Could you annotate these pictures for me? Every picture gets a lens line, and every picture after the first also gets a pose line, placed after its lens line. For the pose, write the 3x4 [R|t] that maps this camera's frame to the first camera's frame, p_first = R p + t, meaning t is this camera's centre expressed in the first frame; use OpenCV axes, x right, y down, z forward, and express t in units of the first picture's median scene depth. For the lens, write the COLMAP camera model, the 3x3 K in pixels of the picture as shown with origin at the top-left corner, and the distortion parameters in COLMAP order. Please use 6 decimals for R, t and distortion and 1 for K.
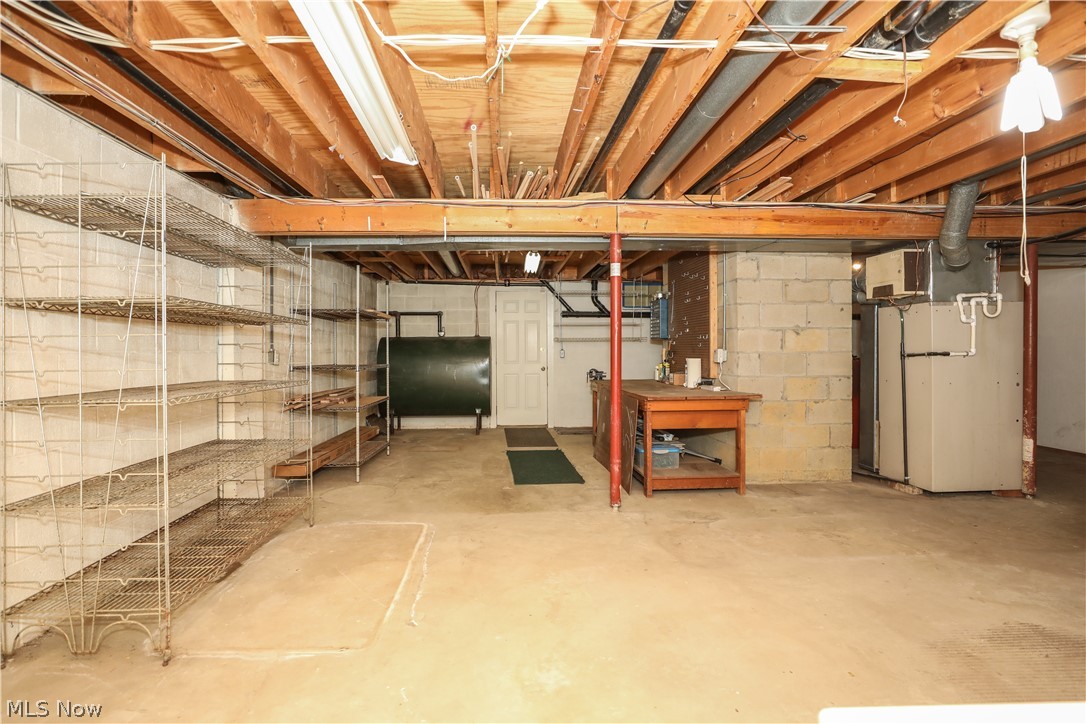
lens RADIAL K [[506.4, 0, 536.2], [0, 506.4, 355.0], [0, 0, 1]] dist [-0.031540, 0.008172]
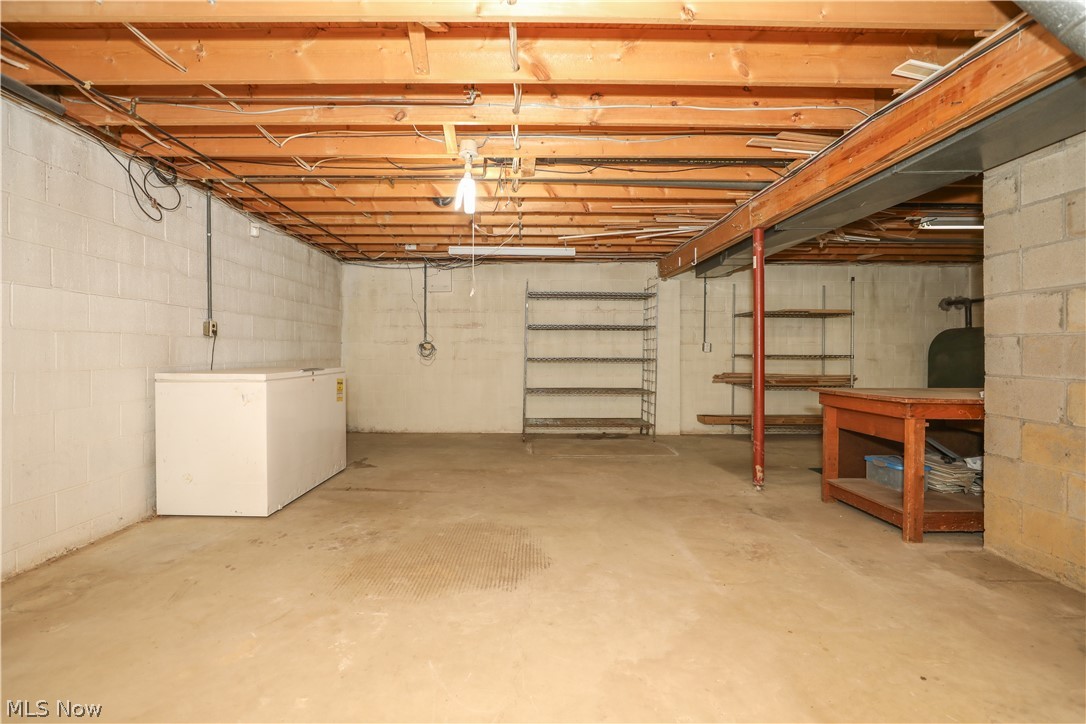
lens RADIAL K [[506.4, 0, 536.5], [0, 506.4, 359.2], [0, 0, 1]] dist [-0.031540, 0.008172]
pose [[-0.013936, 0.018592, -0.999730, 1.018190], [-0.005594, 0.999810, 0.018672, 0.014939], [0.999887, 0.005853, -0.013830, 0.458379]]
